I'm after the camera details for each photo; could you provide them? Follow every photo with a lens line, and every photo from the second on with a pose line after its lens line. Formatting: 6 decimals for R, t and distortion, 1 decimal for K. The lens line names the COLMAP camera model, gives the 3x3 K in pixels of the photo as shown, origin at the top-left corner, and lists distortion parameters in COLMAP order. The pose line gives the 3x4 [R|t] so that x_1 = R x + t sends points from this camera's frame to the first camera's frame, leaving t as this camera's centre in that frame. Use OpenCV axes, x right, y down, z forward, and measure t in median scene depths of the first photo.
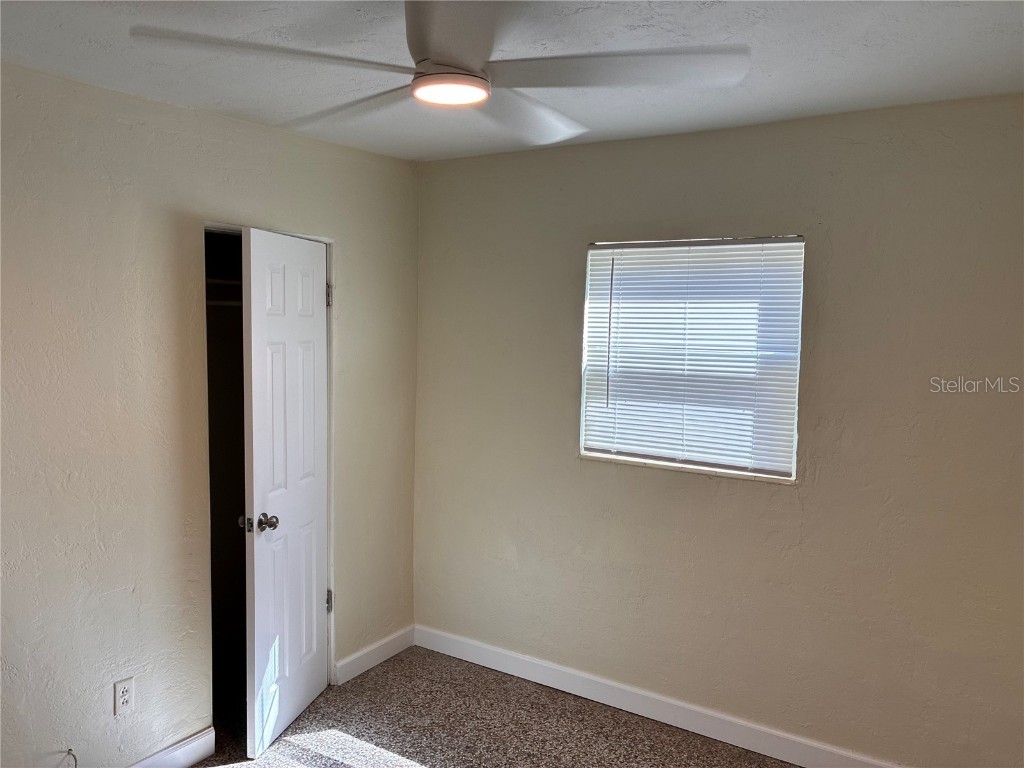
lens RADIAL K [[762.1, 0, 512.0], [0, 762.1, 384.0], [0, 0, 1]] dist [0.009058, 0.003489]
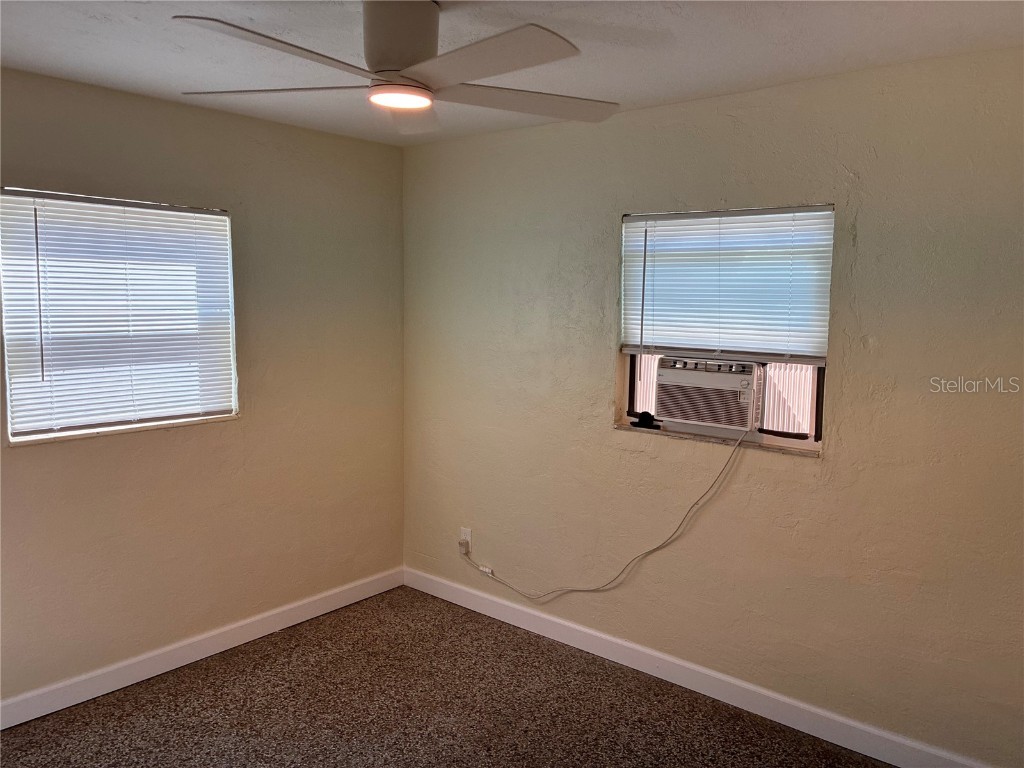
lens RADIAL K [[777.5, 0, 511.6], [0, 777.5, 384.3], [0, 0, 1]] dist [0.060280, -0.082329]
pose [[0.113130, -0.137384, 0.984036, -0.746733], [0.057114, 0.989656, 0.131602, -0.056595], [-0.991937, 0.041314, 0.119807, 0.384650]]
